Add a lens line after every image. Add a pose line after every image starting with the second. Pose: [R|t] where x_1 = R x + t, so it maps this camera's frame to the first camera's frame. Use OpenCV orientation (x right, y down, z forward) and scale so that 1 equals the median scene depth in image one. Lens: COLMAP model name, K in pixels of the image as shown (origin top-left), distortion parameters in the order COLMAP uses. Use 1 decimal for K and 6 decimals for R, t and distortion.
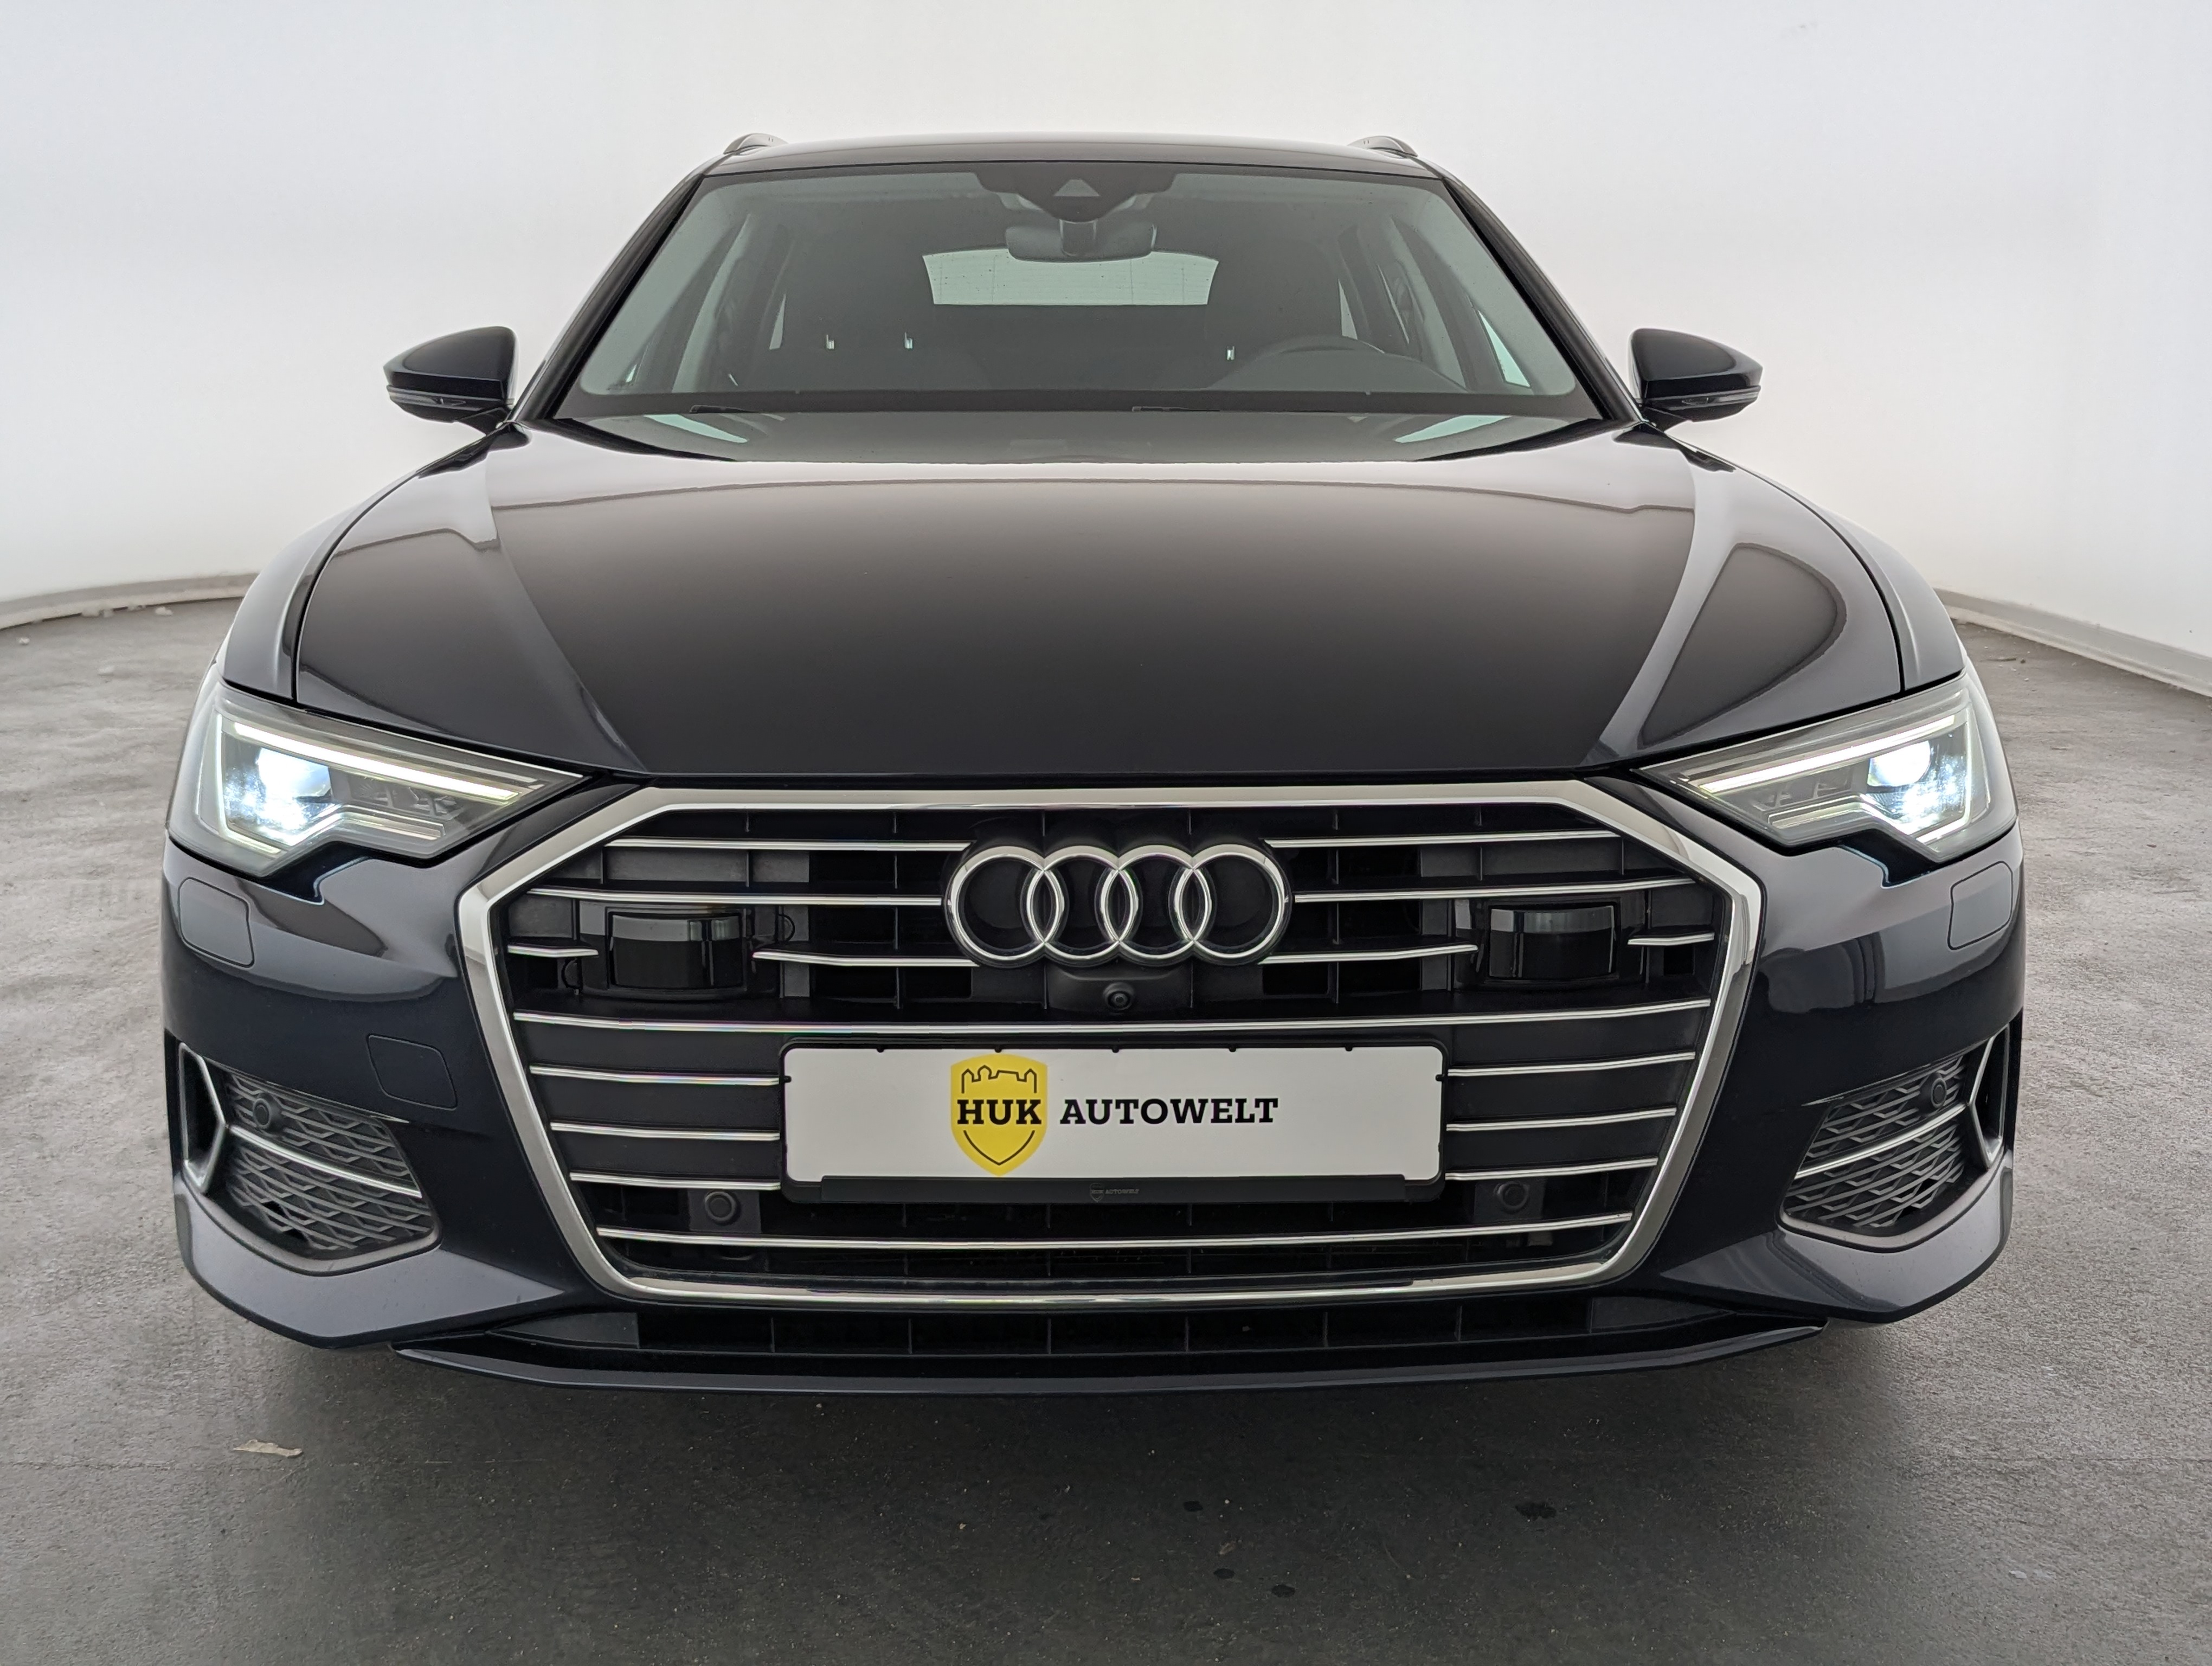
lens RADIAL K [[2232.9, 0, 1113.7], [0, 2232.9, 798.5], [0, 0, 1]] dist [0.059951, -0.075116]
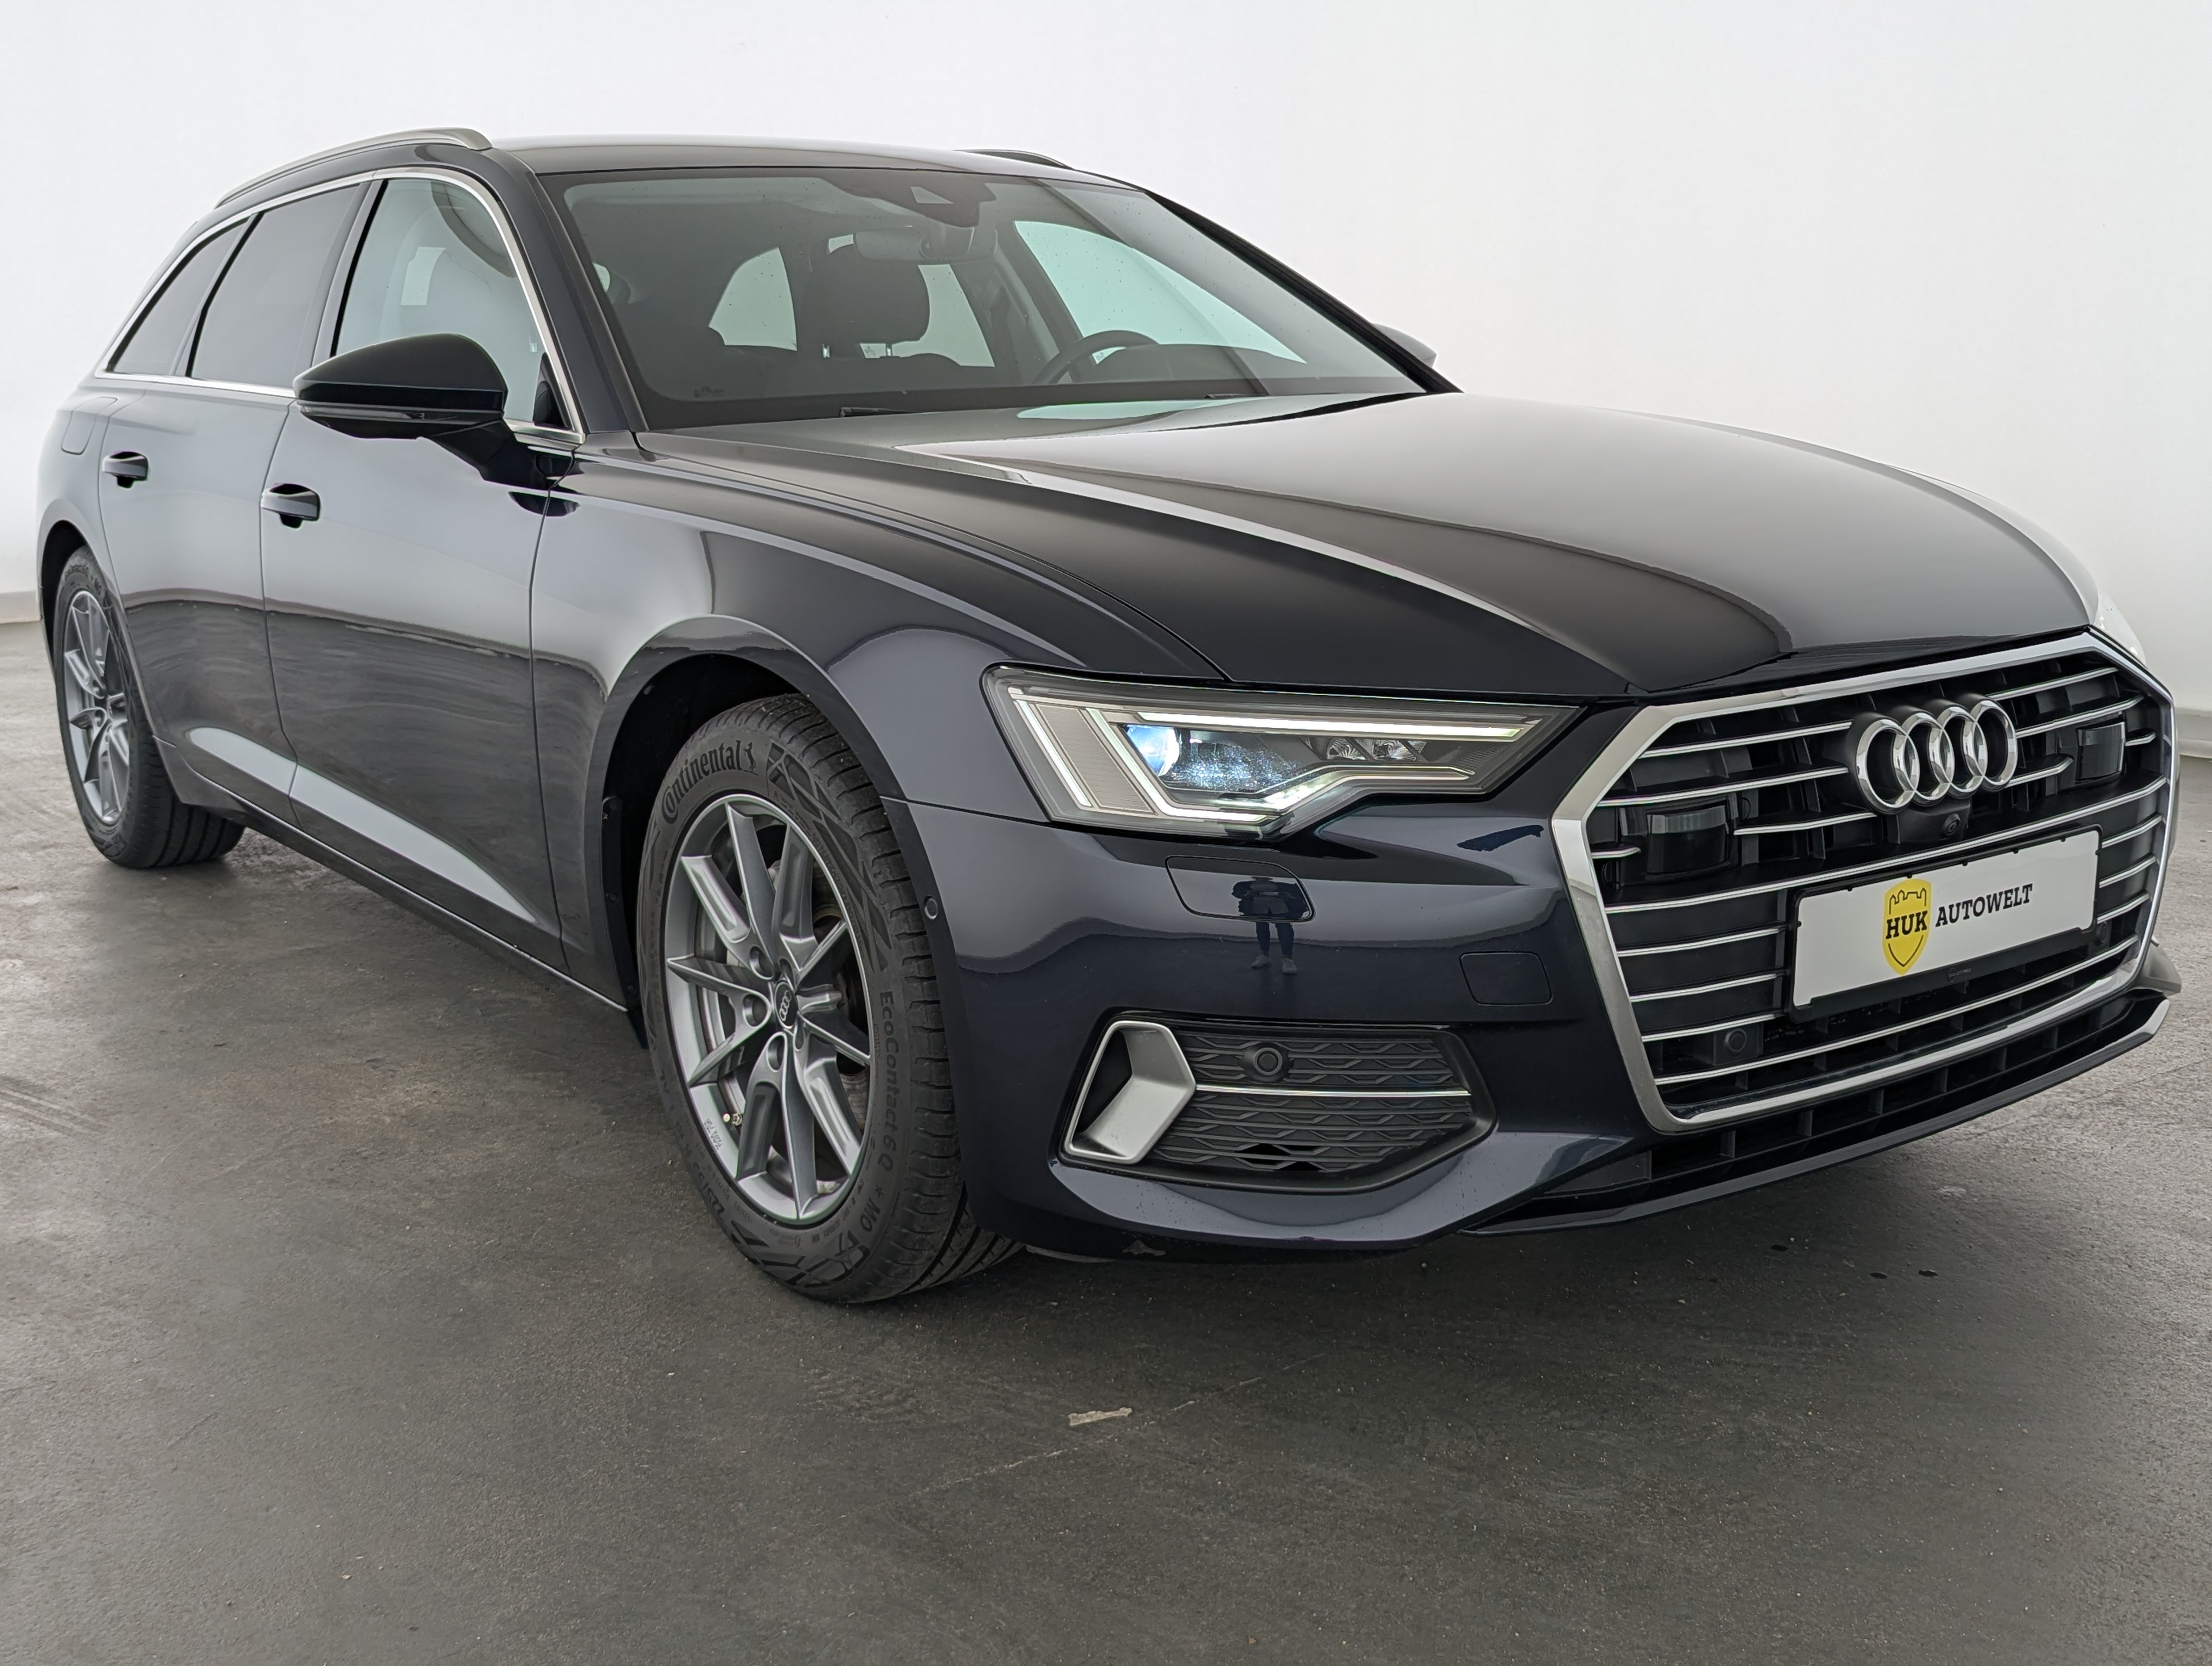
lens RADIAL K [[2232.9, 0, 1113.7], [0, 2232.9, 798.5], [0, 0, 1]] dist [0.059951, -0.075116]
pose [[0.833035, -0.125813, 0.538724, -1.078227], [0.125749, 0.991369, 0.037077, -0.036547], [-0.538739, 0.036858, 0.841666, 0.143893]]
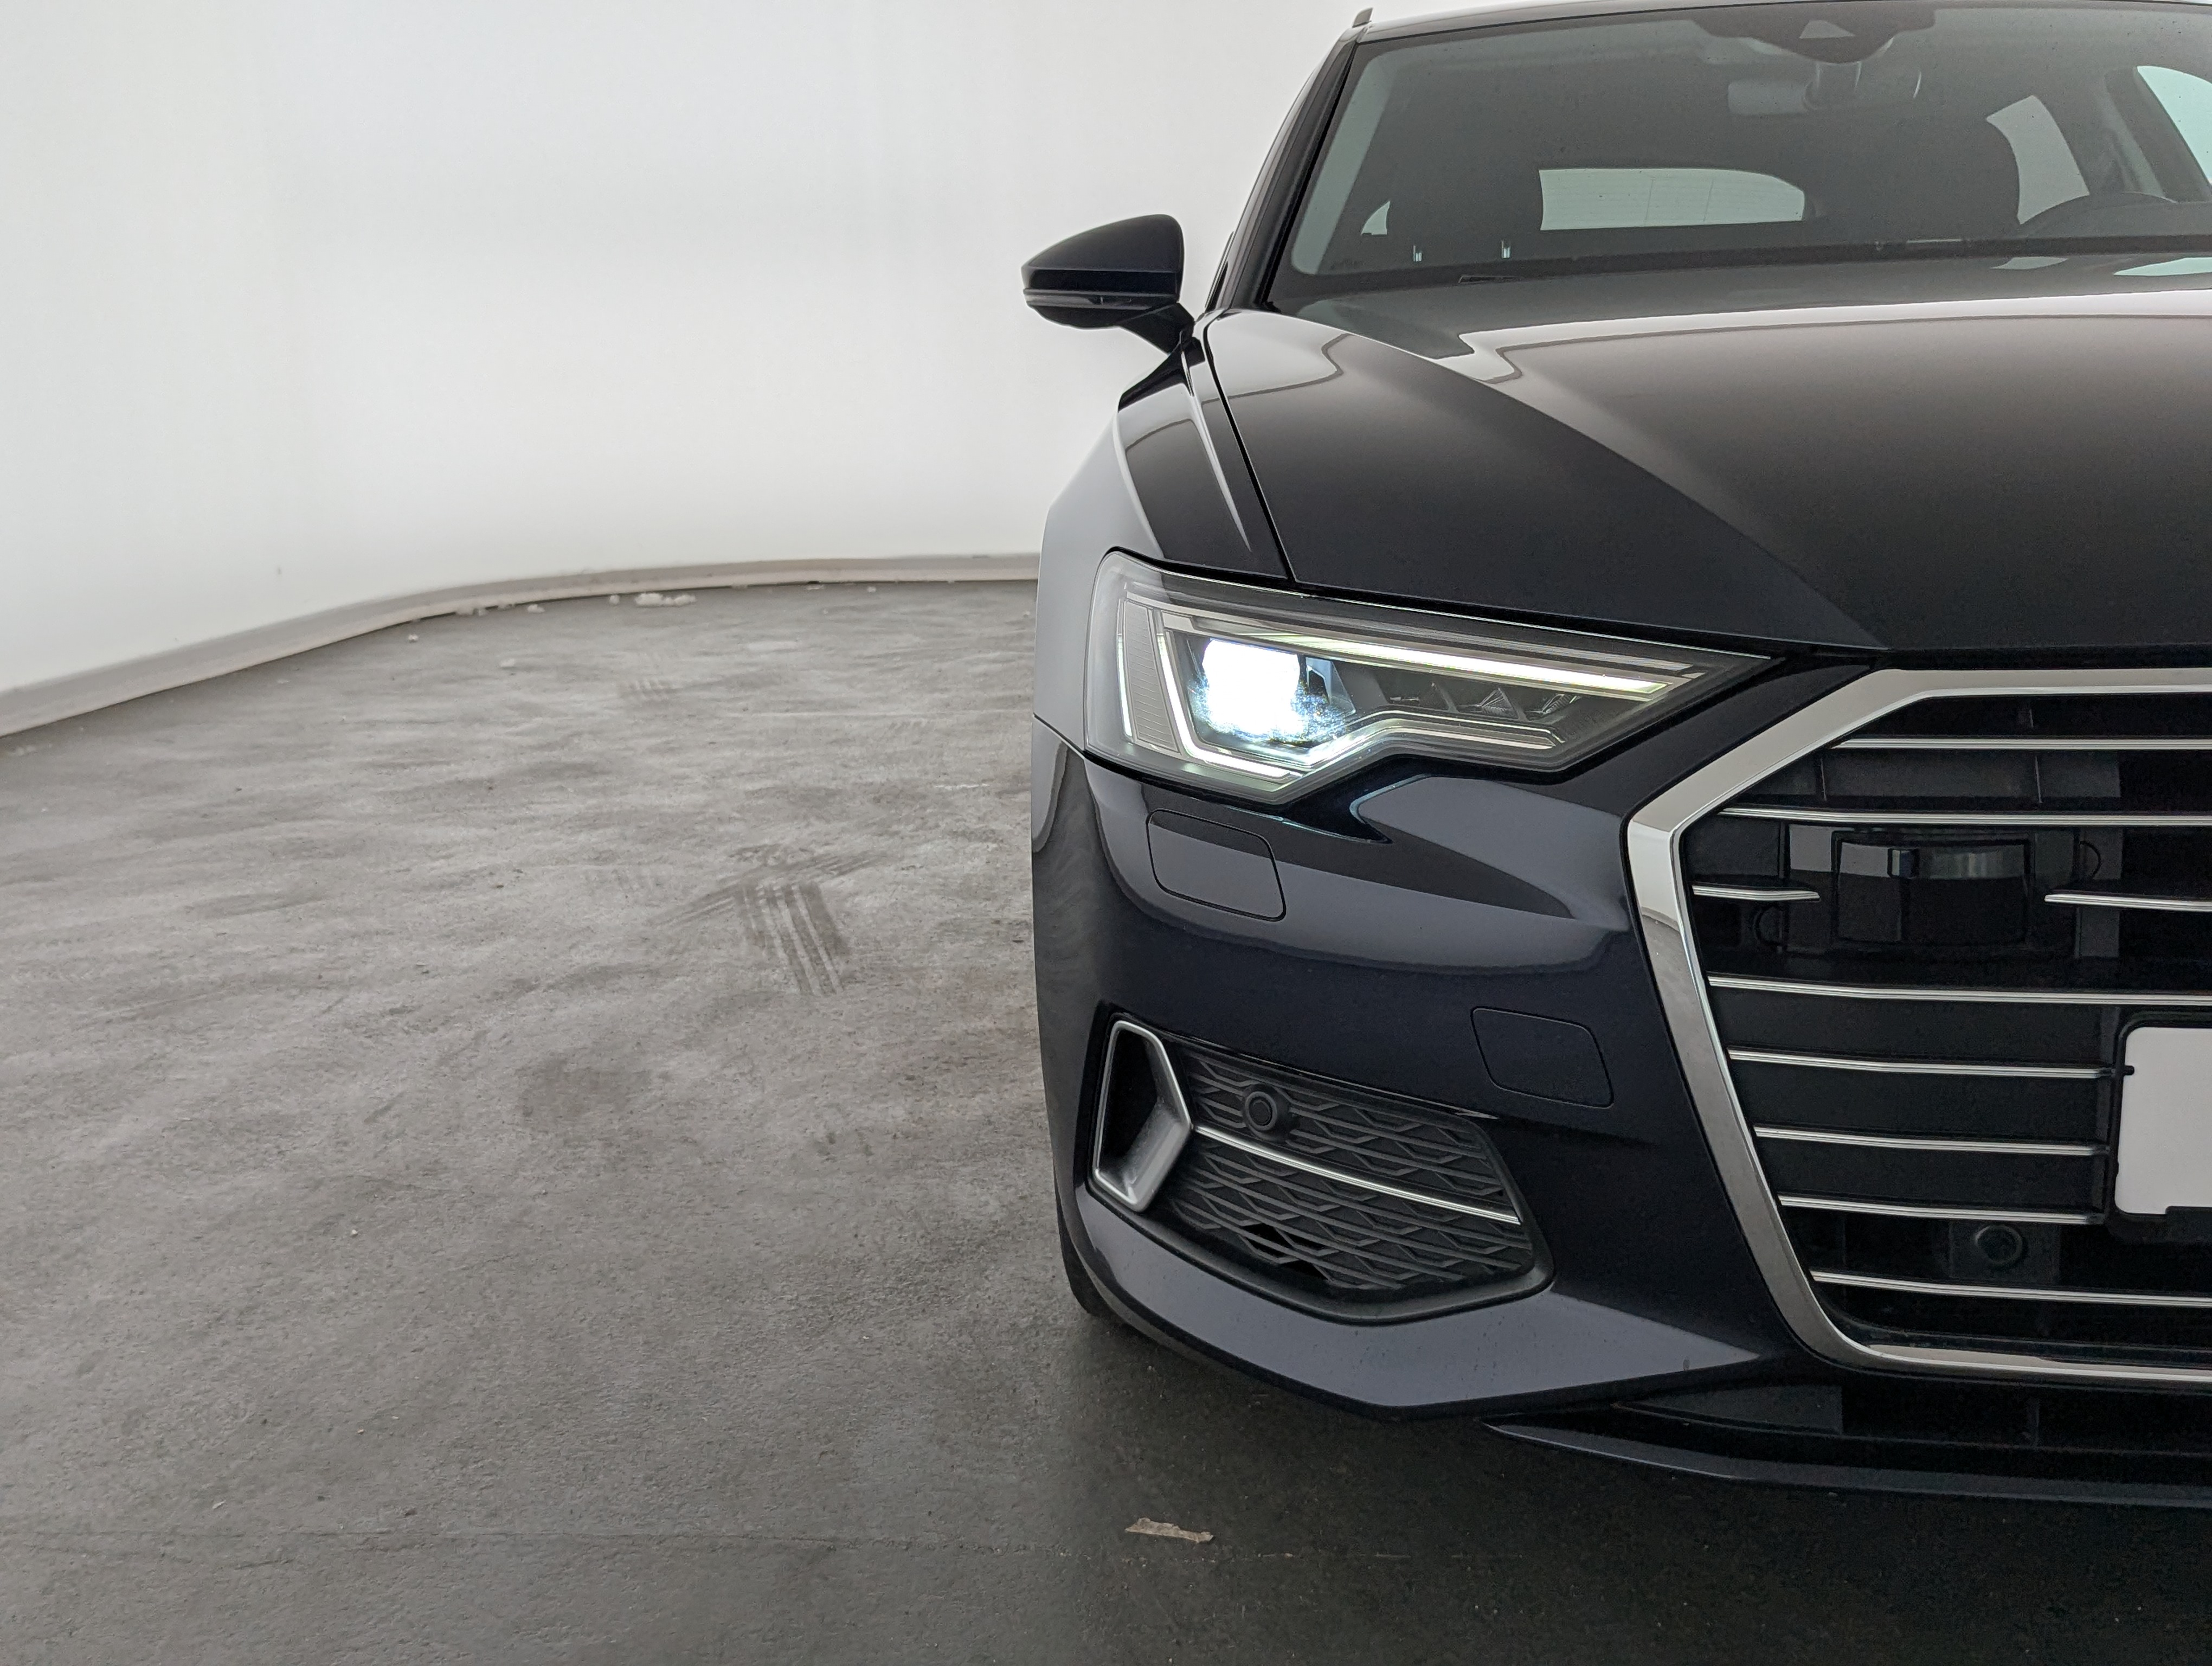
lens RADIAL K [[2262.4, 0, 1124.4], [0, 2262.4, 801.6], [0, 0, 1]] dist [0.059072, -0.121109]
pose [[0.994656, -0.007267, -0.102993, -0.370684], [0.006888, 0.999968, -0.004032, 0.038808], [0.103019, 0.003301, 0.994674, 0.233582]]
